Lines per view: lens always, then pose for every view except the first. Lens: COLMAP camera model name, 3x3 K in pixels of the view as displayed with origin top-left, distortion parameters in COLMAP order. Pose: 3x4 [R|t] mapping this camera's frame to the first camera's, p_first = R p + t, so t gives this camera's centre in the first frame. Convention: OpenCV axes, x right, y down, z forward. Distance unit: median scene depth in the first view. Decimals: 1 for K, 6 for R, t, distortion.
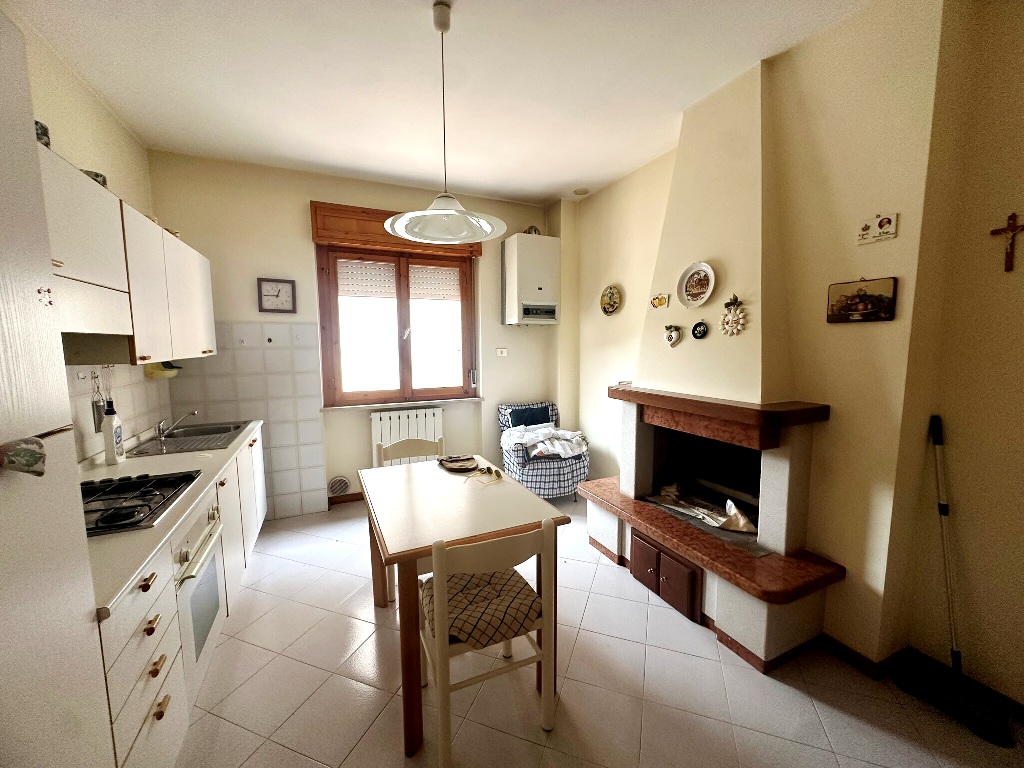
lens RADIAL K [[409.0, 0, 507.8], [0, 409.0, 384.2], [0, 0, 1]] dist [-0.006094, 0.000301]
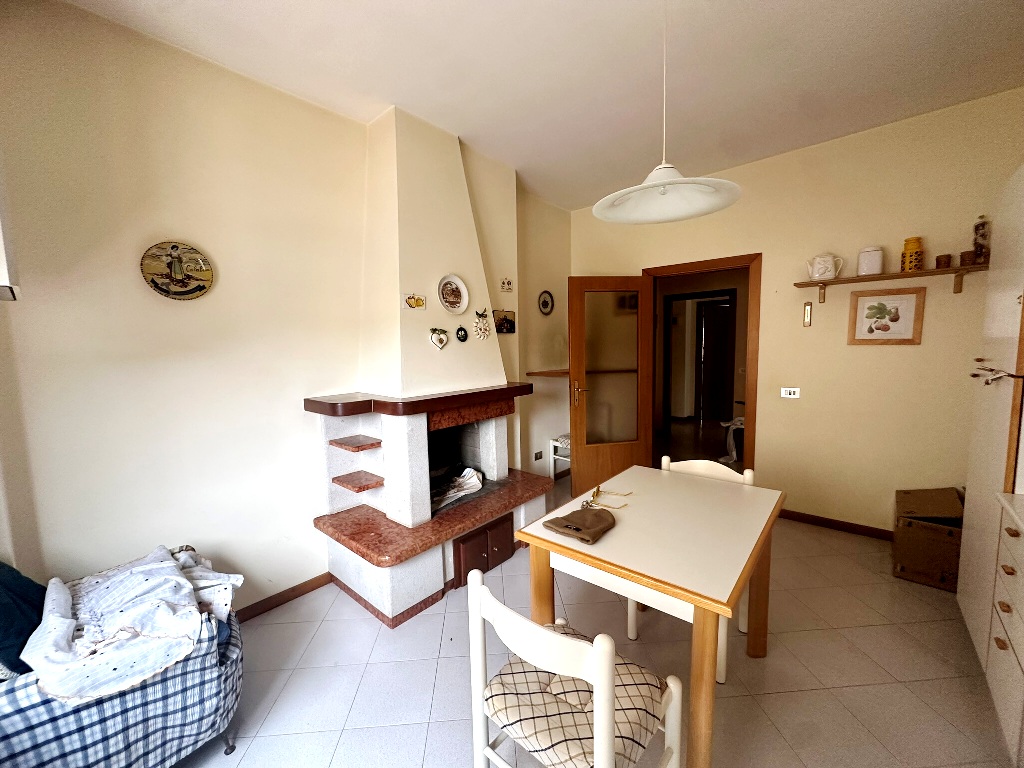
lens RADIAL K [[409.0, 0, 513.6], [0, 409.0, 382.7], [0, 0, 1]] dist [-0.006094, 0.000301]
pose [[-0.420244, -0.068968, 0.904786, -0.413308], [0.118216, 0.984448, 0.129948, -0.080983], [-0.899677, 0.161570, -0.405556, 0.850342]]
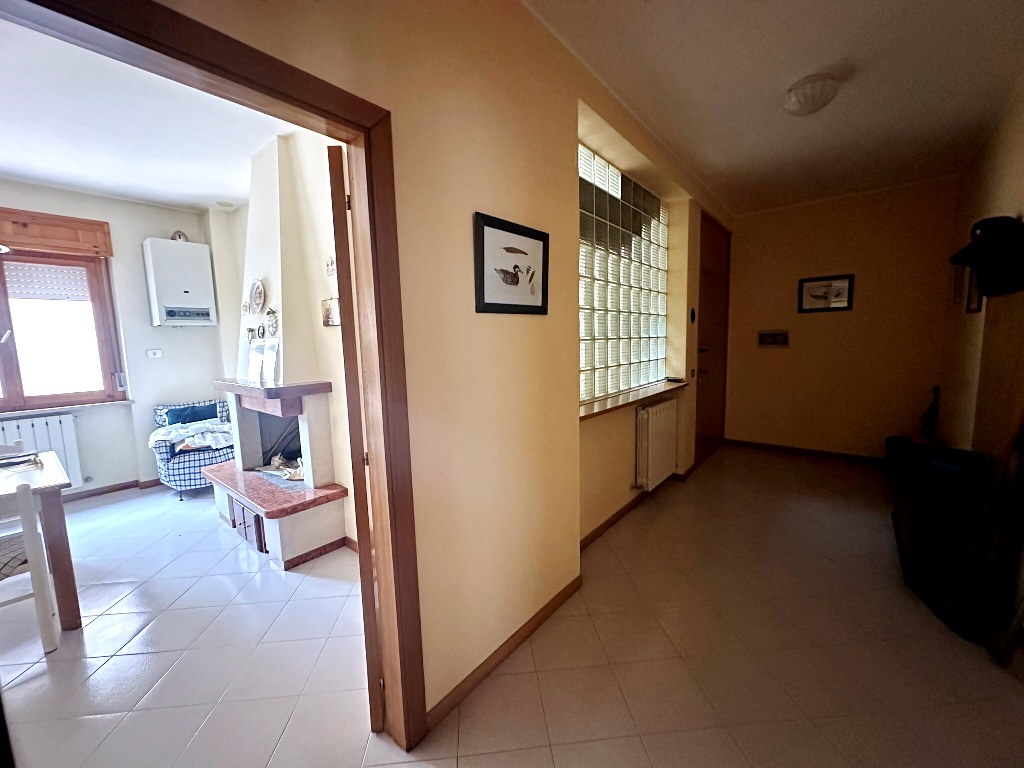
lens RADIAL K [[409.0, 0, 515.7], [0, 409.0, 385.3], [0, 0, 1]] dist [-0.006094, 0.000301]
pose [[0.896586, -0.064798, 0.438103, 0.384703], [0.062524, 0.997850, 0.019629, 0.040282], [-0.438433, 0.009793, 0.898711, -0.327661]]
